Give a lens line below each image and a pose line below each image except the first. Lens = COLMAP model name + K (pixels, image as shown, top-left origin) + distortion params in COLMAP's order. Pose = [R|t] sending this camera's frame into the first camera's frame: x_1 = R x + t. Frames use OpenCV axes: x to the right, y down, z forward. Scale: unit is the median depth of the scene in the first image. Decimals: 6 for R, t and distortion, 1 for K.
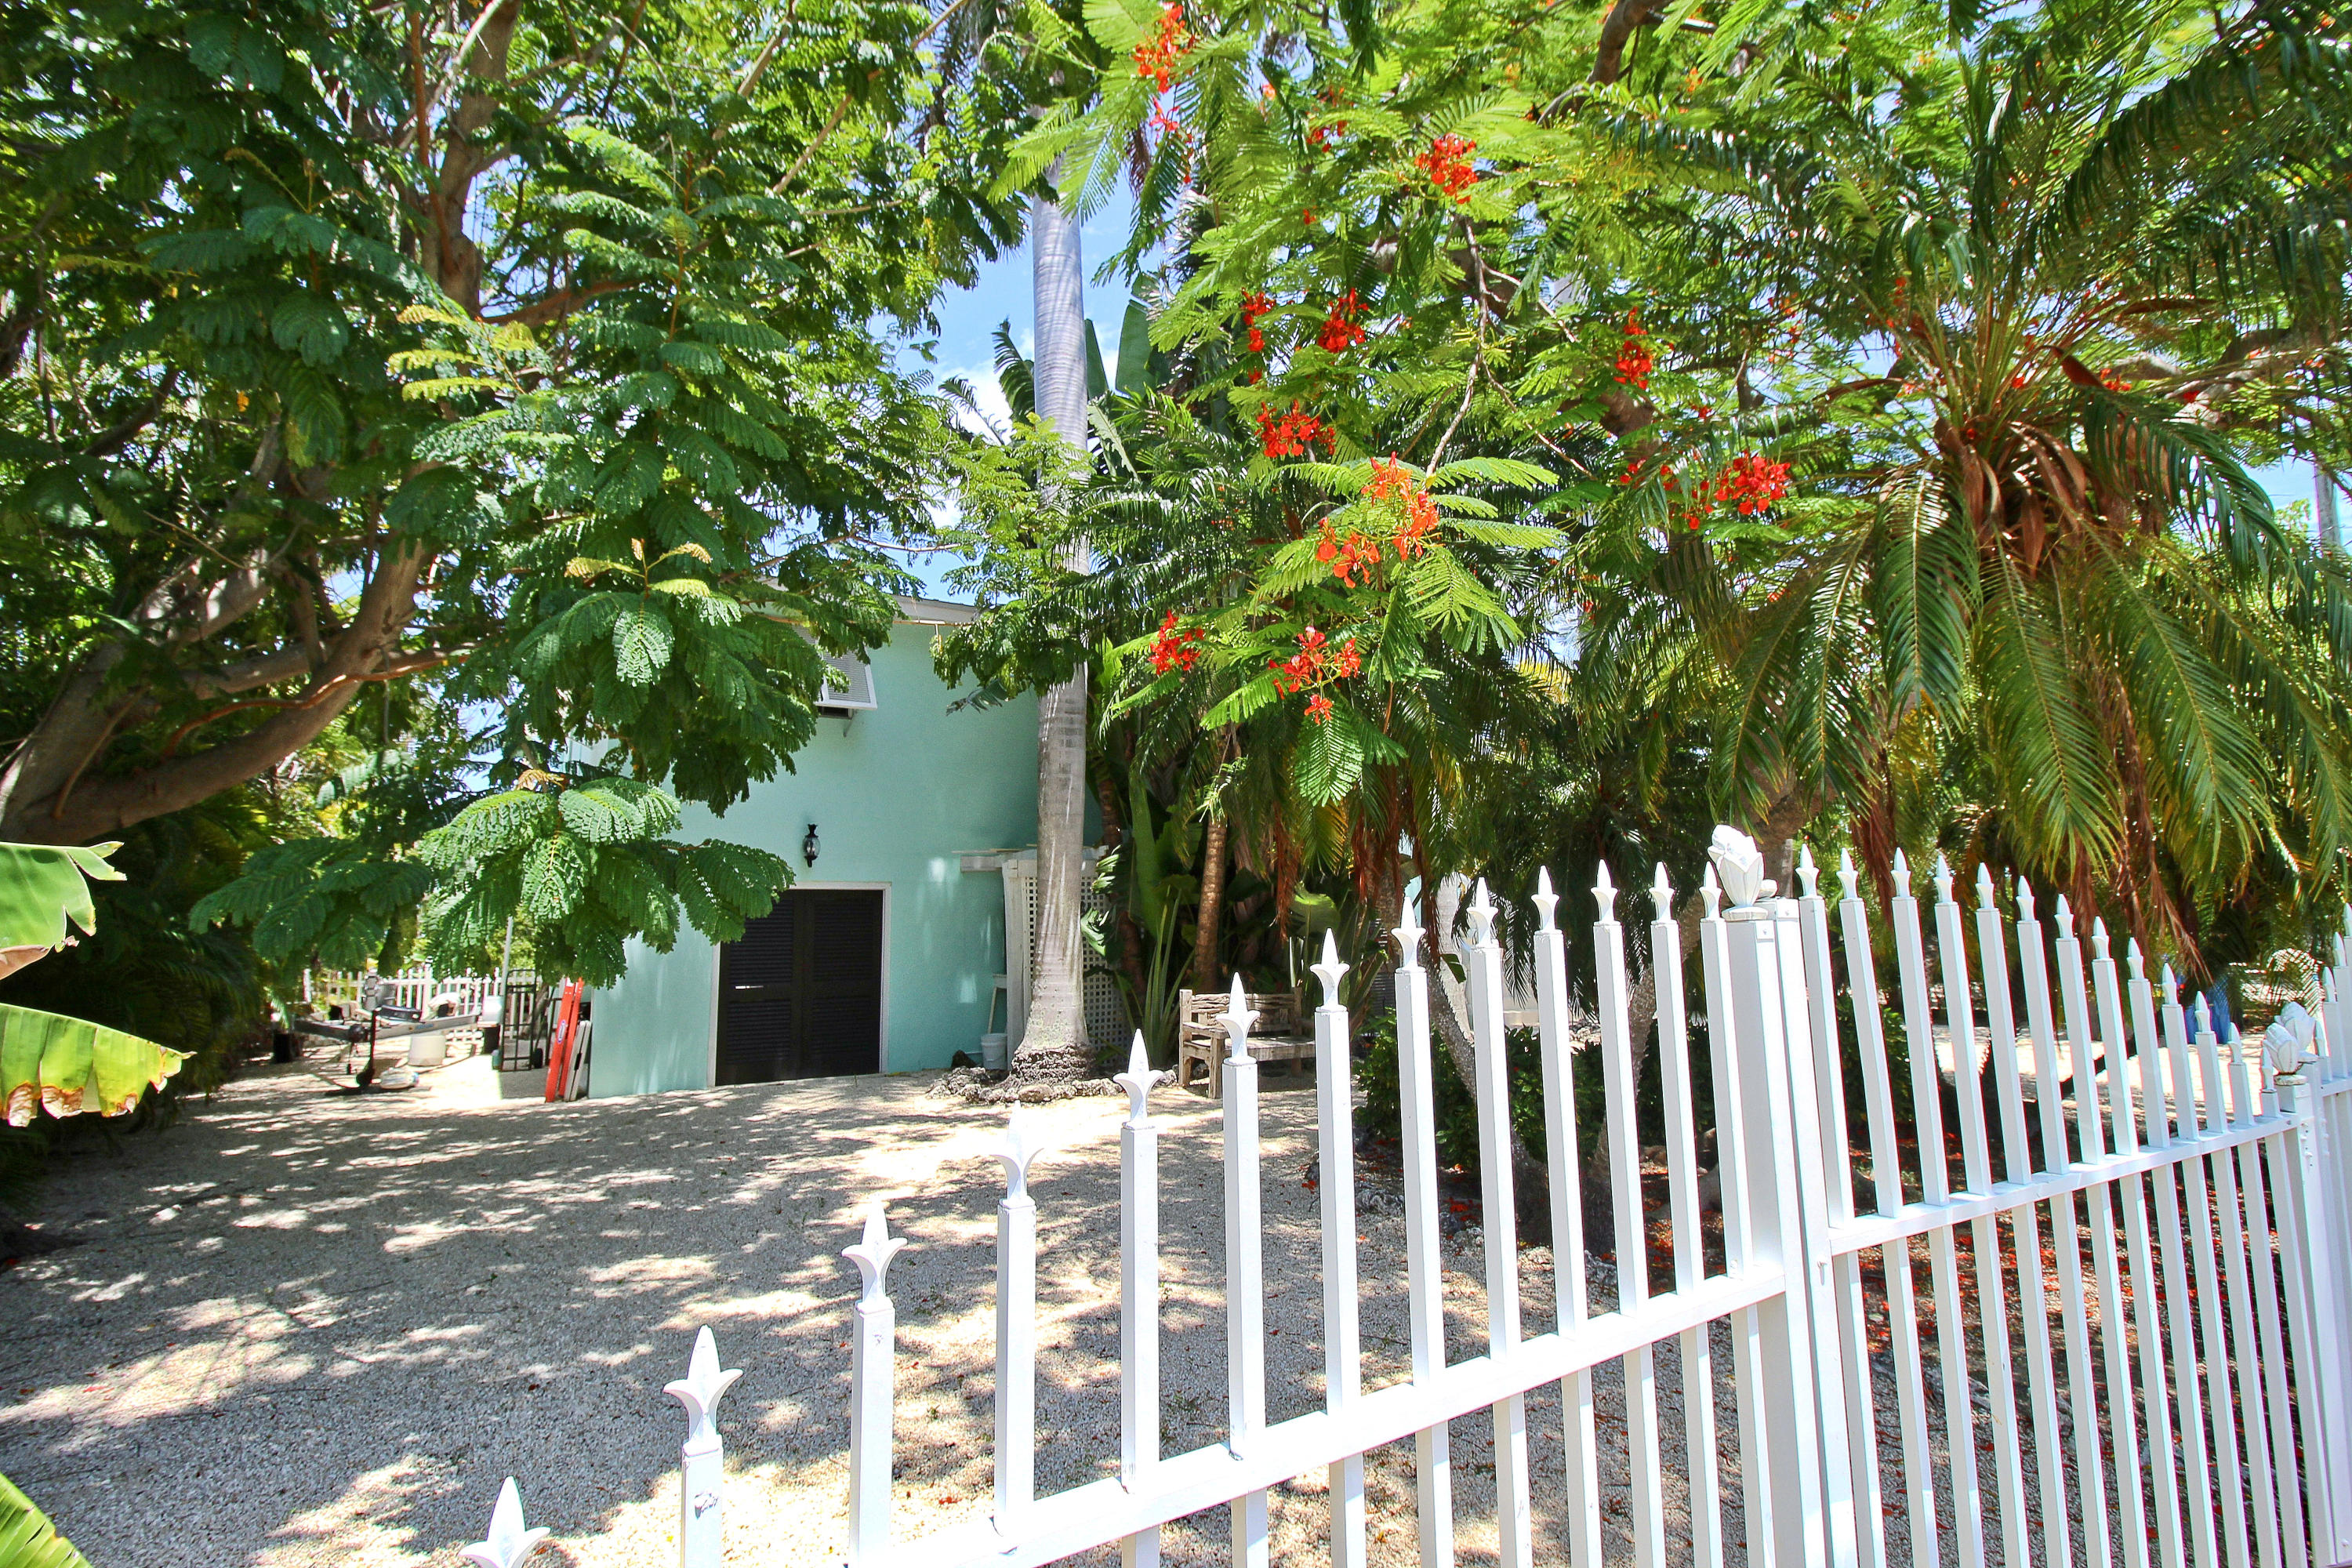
lens RADIAL K [[1092.3, 0, 1176.0], [0, 1092.3, 784.0], [0, 0, 1]] dist [-0.002014, -0.000107]
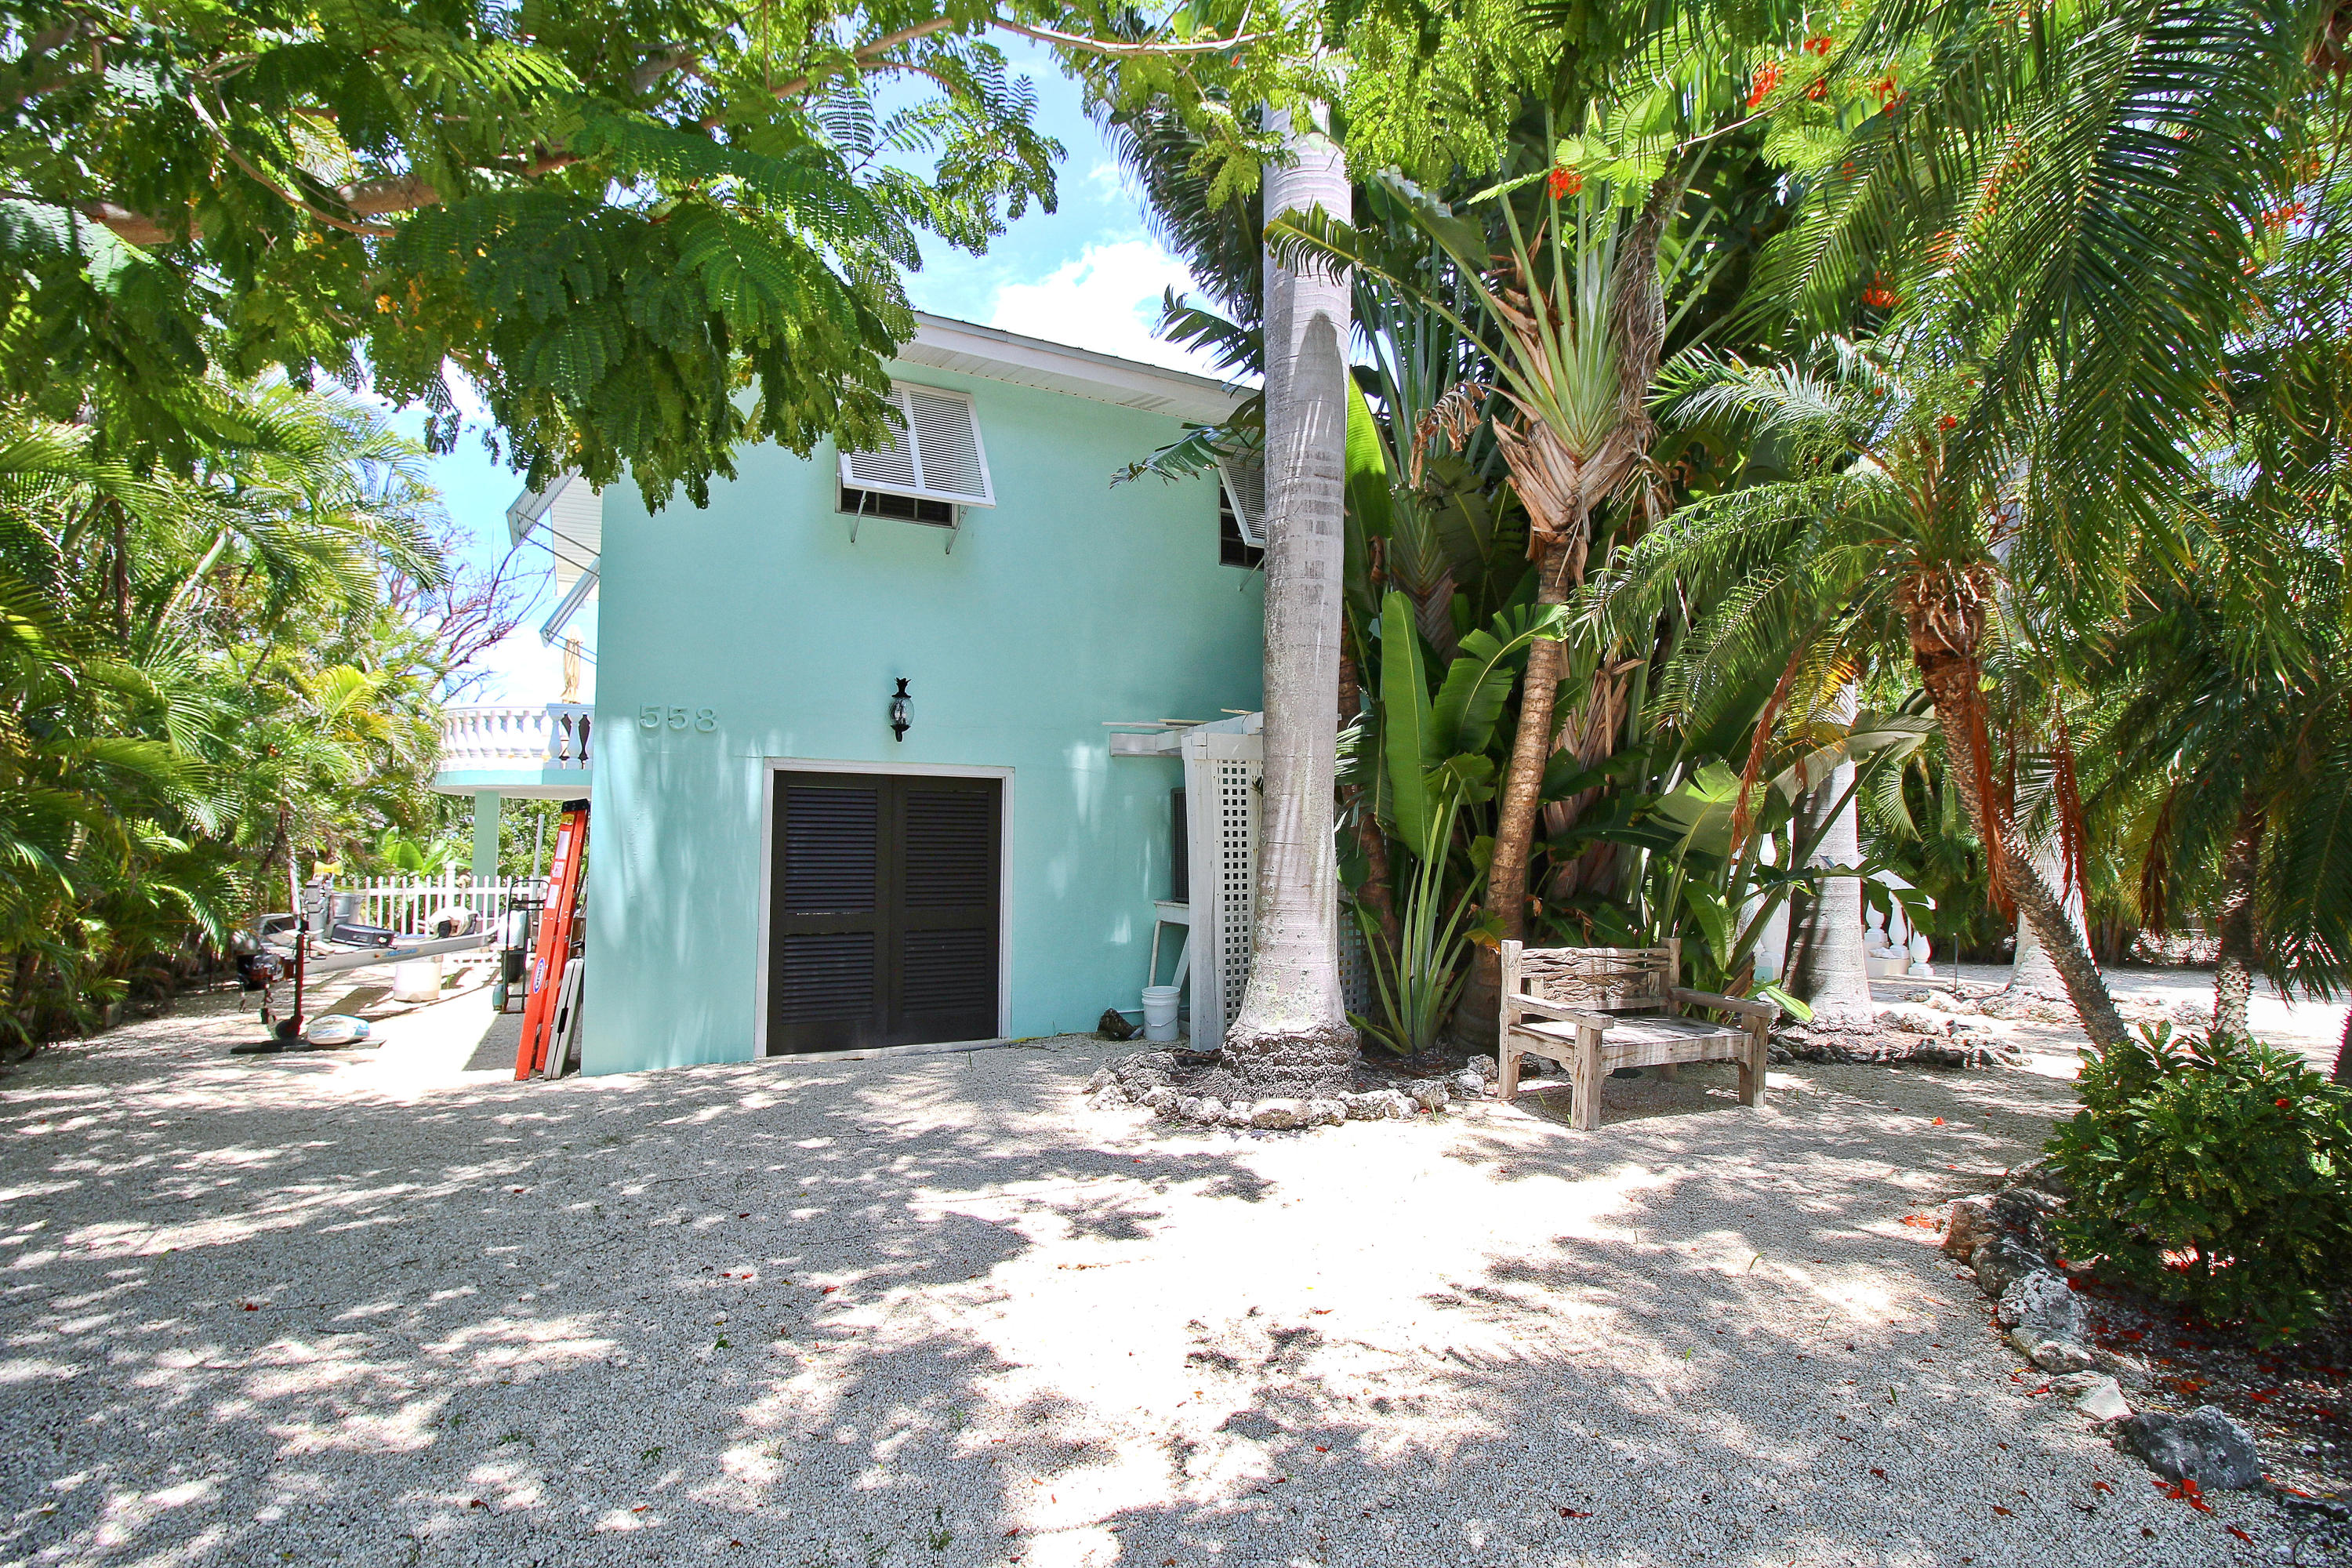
lens RADIAL K [[1092.6, 0, 1176.0], [0, 1092.6, 784.0], [0, 0, 1]] dist [0.000751, 0.000006]
pose [[0.997103, 0.015139, -0.074548, -0.127286], [-0.009616, 0.997220, 0.073895, 0.057549], [0.075459, -0.072964, 0.994476, 0.379390]]
